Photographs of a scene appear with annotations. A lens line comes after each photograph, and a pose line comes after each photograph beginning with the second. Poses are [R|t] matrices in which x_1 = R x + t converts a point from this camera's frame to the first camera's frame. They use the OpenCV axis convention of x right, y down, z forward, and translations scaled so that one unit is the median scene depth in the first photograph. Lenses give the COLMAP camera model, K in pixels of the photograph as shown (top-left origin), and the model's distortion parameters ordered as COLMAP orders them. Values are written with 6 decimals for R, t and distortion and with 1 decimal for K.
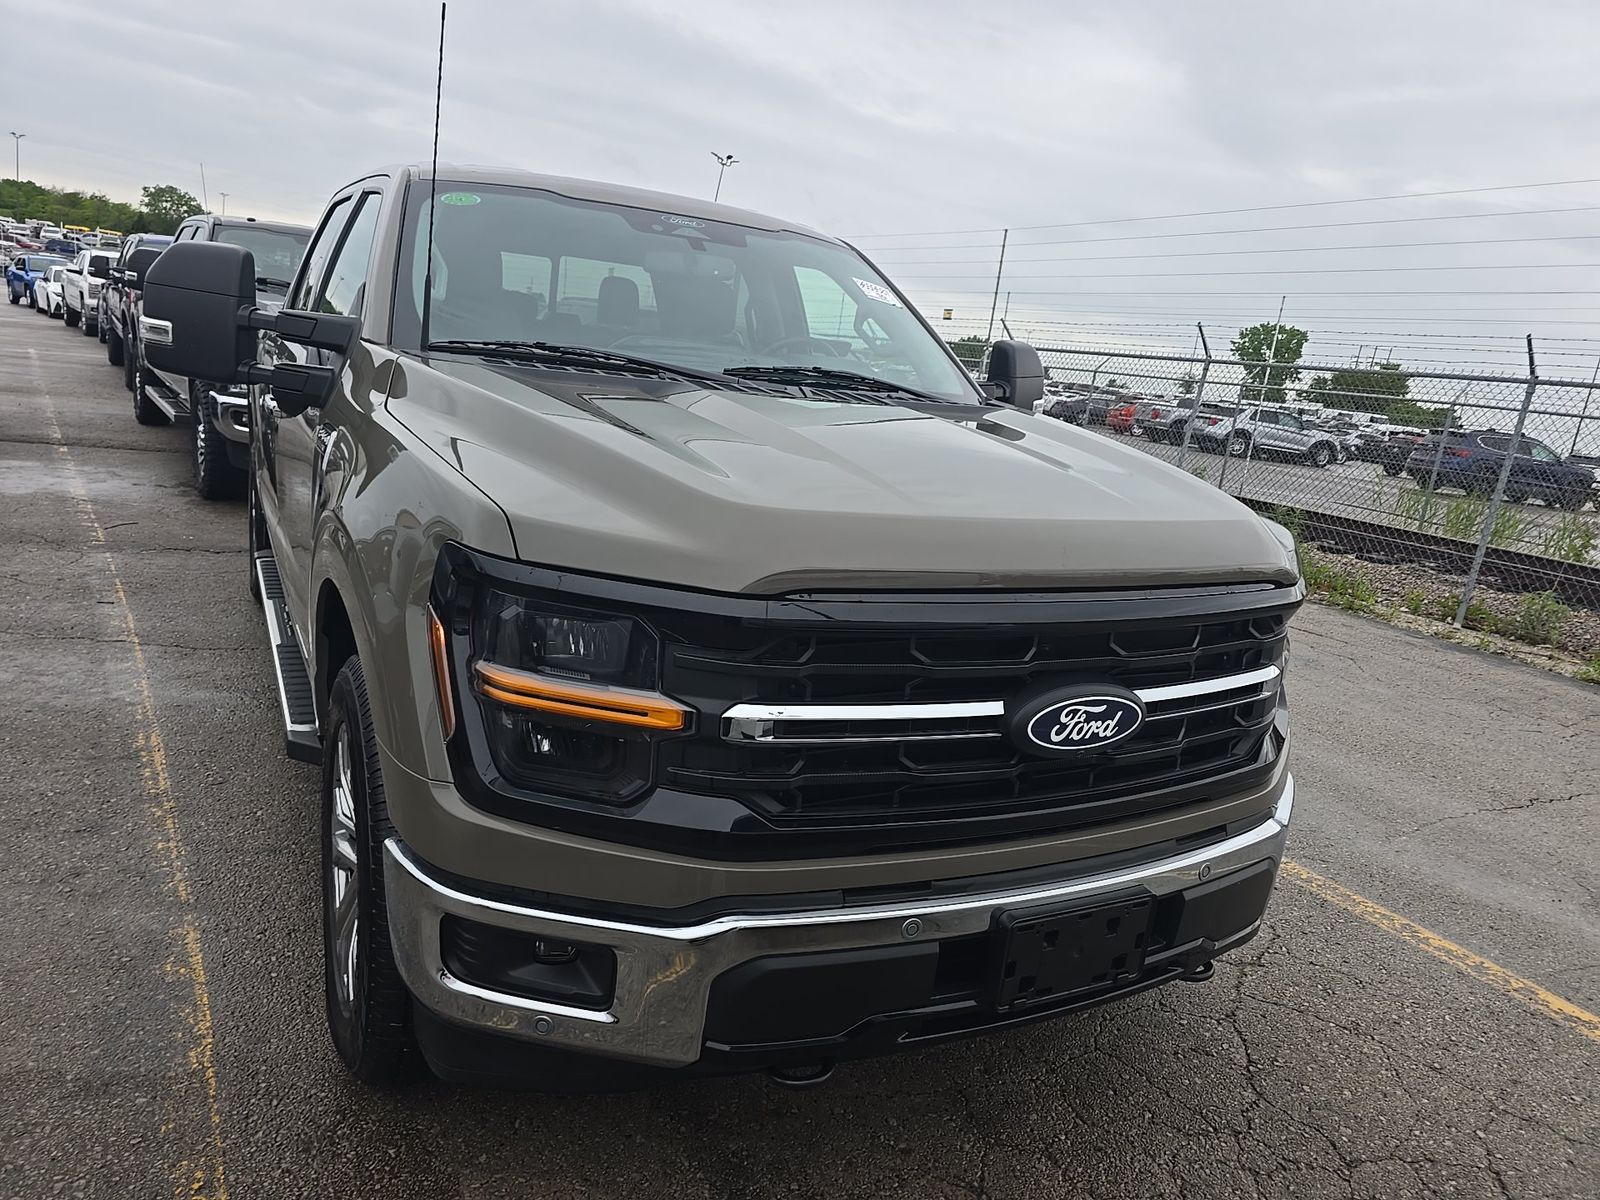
lens RADIAL K [[1079.9, 0, 800.0], [0, 1079.9, 600.0], [0, 0, 1]] dist [0.073904, -0.058670]
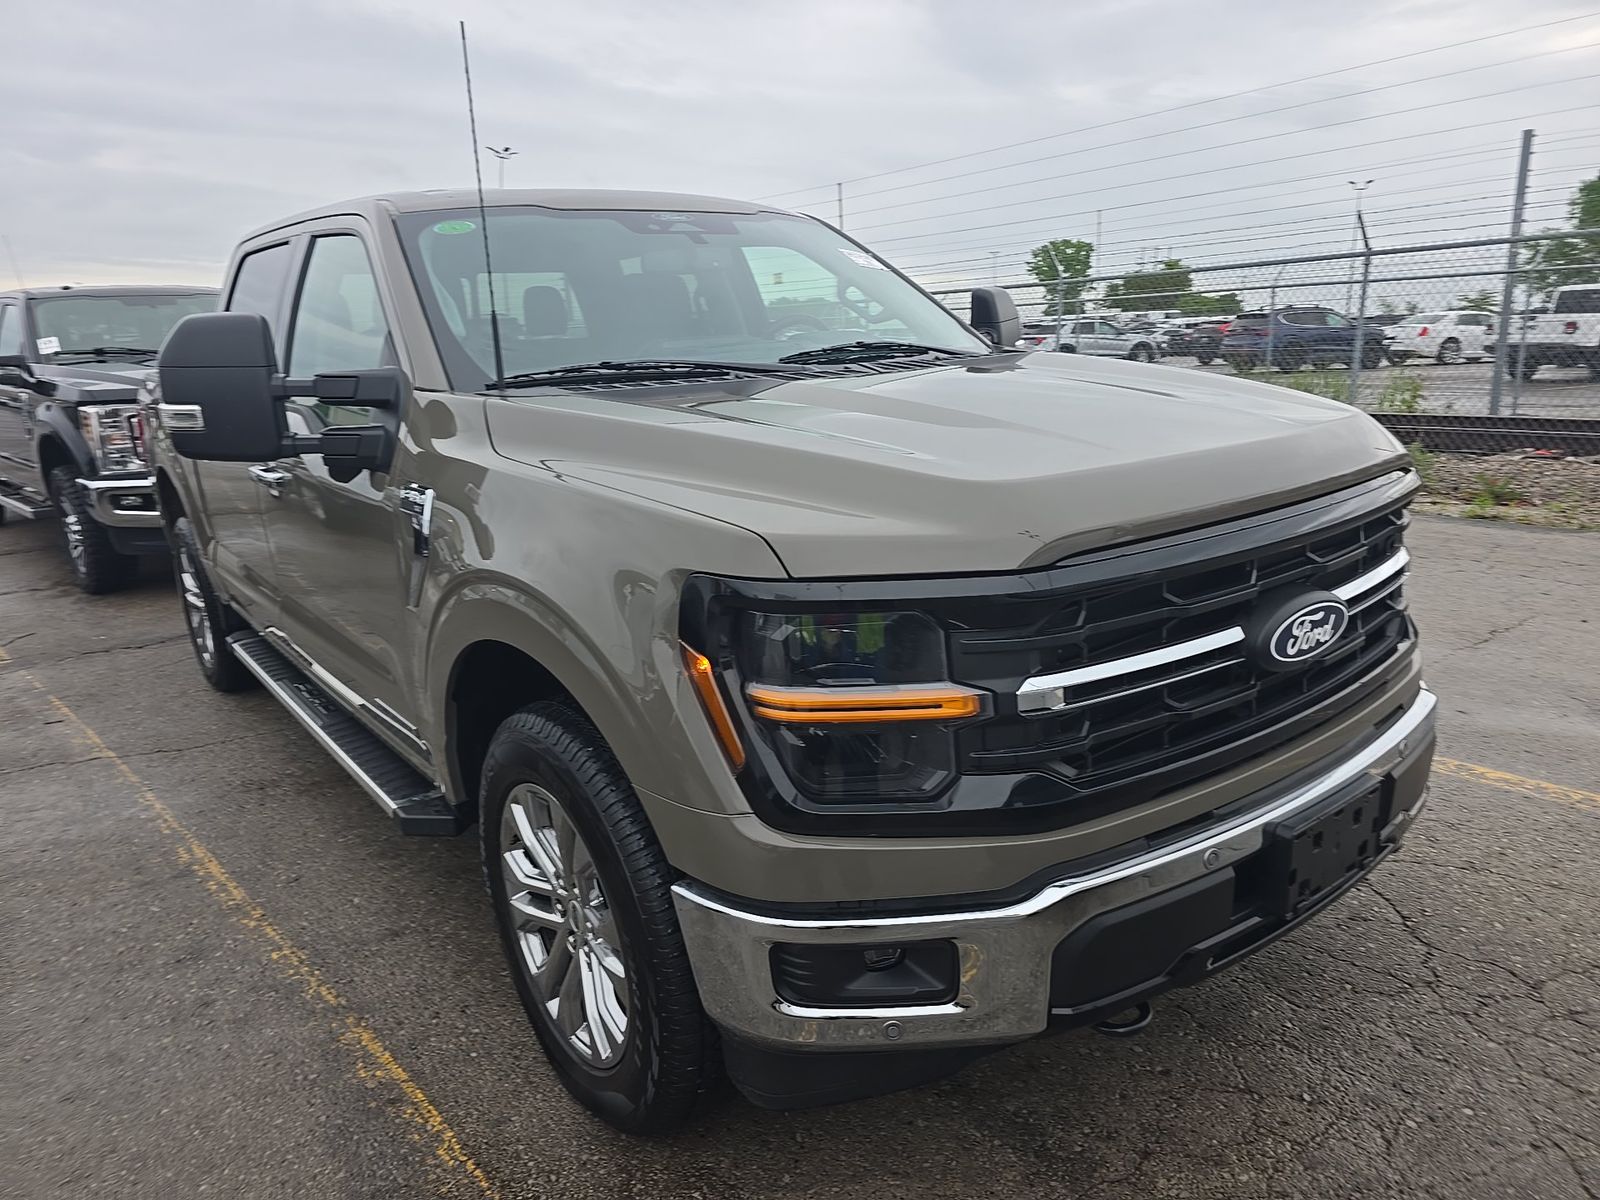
lens RADIAL K [[1074.0, 0, 790.2], [0, 1074.0, 603.6], [0, 0, 1]] dist [0.072852, -0.051282]
pose [[0.974585, -0.190160, 0.118418, -0.224526], [0.186753, 0.981619, 0.039333, -0.031043], [-0.123721, -0.016218, 0.992185, 0.019758]]
